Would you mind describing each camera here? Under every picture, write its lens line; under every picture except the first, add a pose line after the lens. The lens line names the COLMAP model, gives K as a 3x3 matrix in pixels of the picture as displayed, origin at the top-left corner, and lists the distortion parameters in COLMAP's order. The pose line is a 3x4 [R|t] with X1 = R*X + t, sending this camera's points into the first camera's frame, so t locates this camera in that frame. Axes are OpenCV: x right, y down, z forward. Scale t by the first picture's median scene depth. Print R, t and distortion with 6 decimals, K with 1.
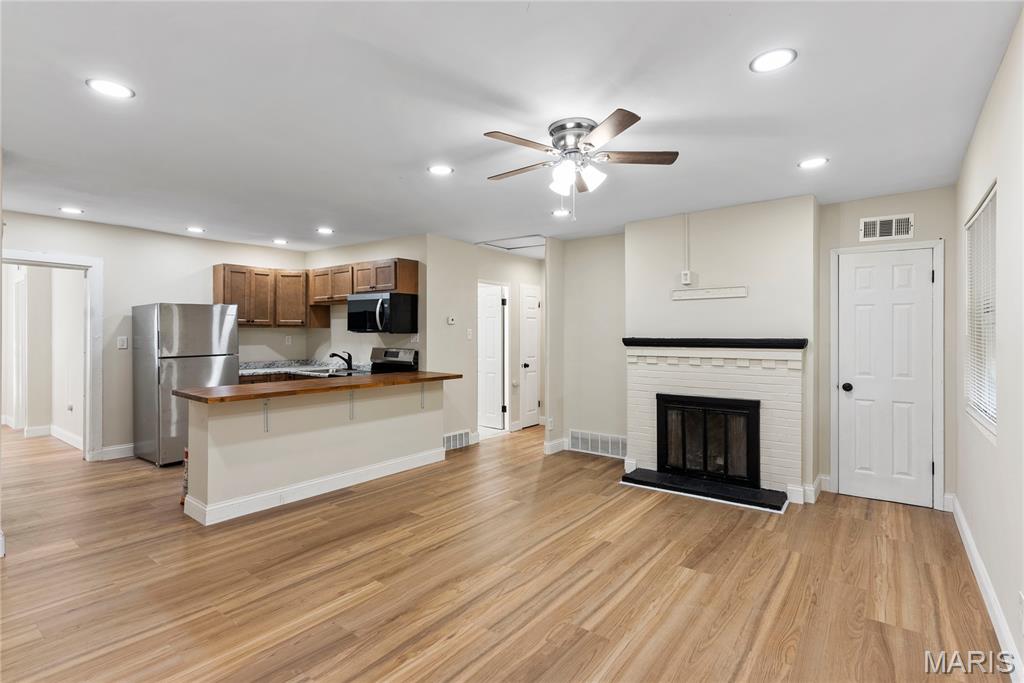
lens RADIAL K [[491.6, 0, 511.6], [0, 491.6, 332.8], [0, 0, 1]] dist [0.001751, -0.000145]
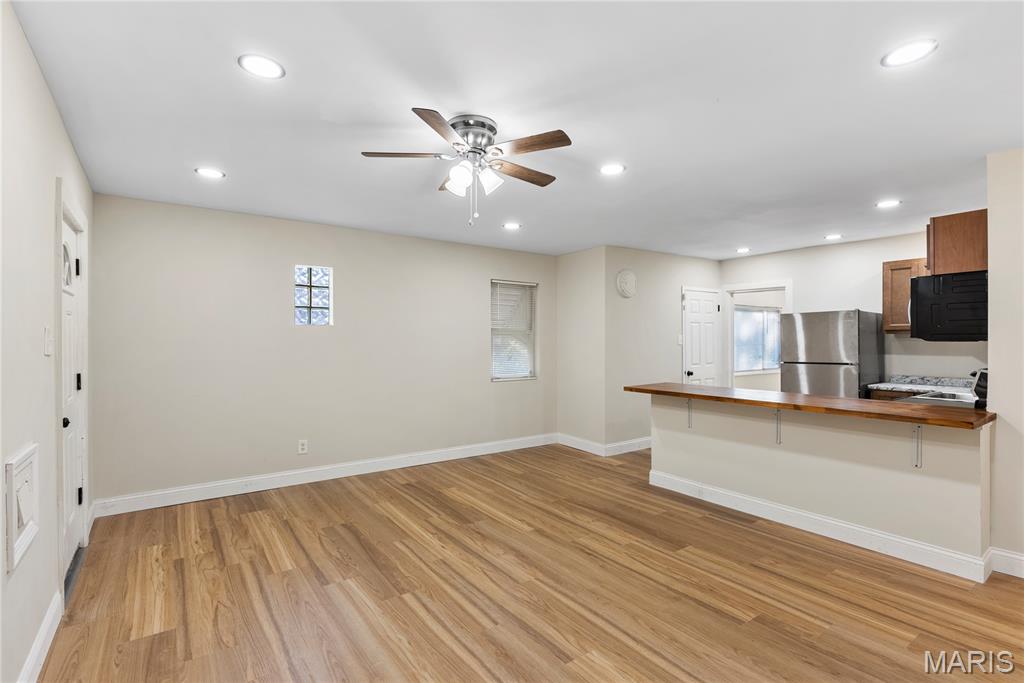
lens RADIAL K [[489.0, 0, 510.6], [0, 489.0, 340.9], [0, 0, 1]] dist [0.002672, -0.000212]
pose [[-0.291610, 0.000183, -0.956537, 0.686897], [0.002999, 0.999995, -0.000722, -0.000435], [0.956533, -0.003079, -0.291609, 0.910952]]
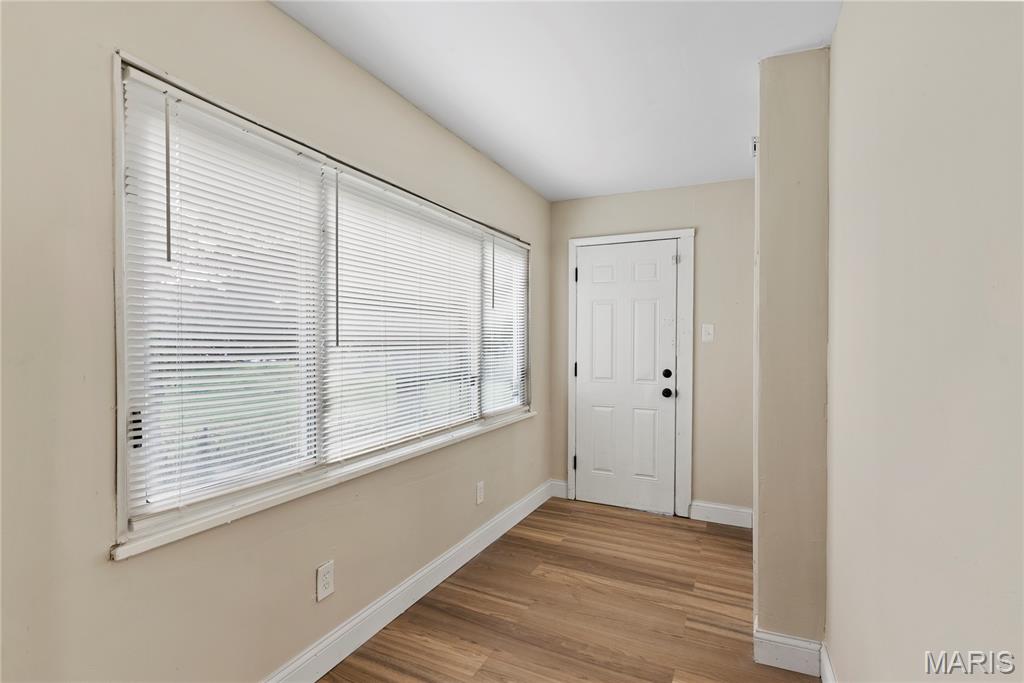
lens RADIAL K [[489.0, 0, 510.6], [0, 489.0, 340.9], [0, 0, 1]] dist [0.002672, -0.000212]
pose [[0.197862, 0.009421, -0.980185, -1.162376], [-0.003611, 0.999954, 0.008882, 0.012679], [0.980223, 0.001782, 0.197887, 1.281298]]
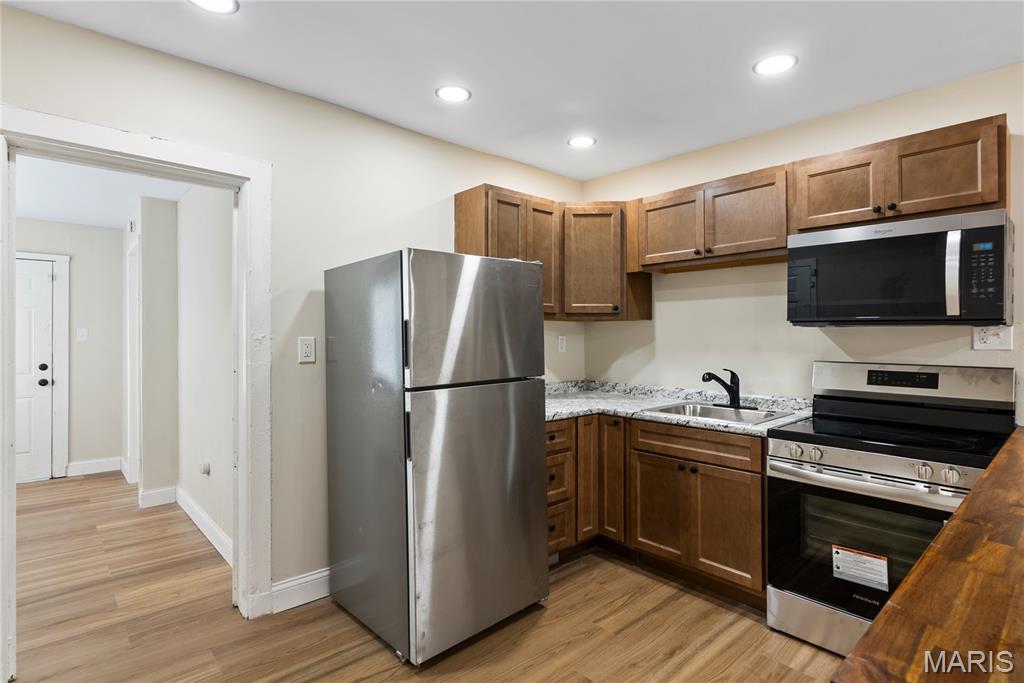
lens RADIAL K [[511.9, 0, 514.6], [0, 511.9, 334.8], [0, 0, 1]] dist [-0.001709, 0.000268]
pose [[0.984000, -0.003428, -0.178136, -0.699878], [0.003102, 0.999993, -0.002106, 0.010548], [0.178142, 0.001520, 0.984004, 0.768142]]
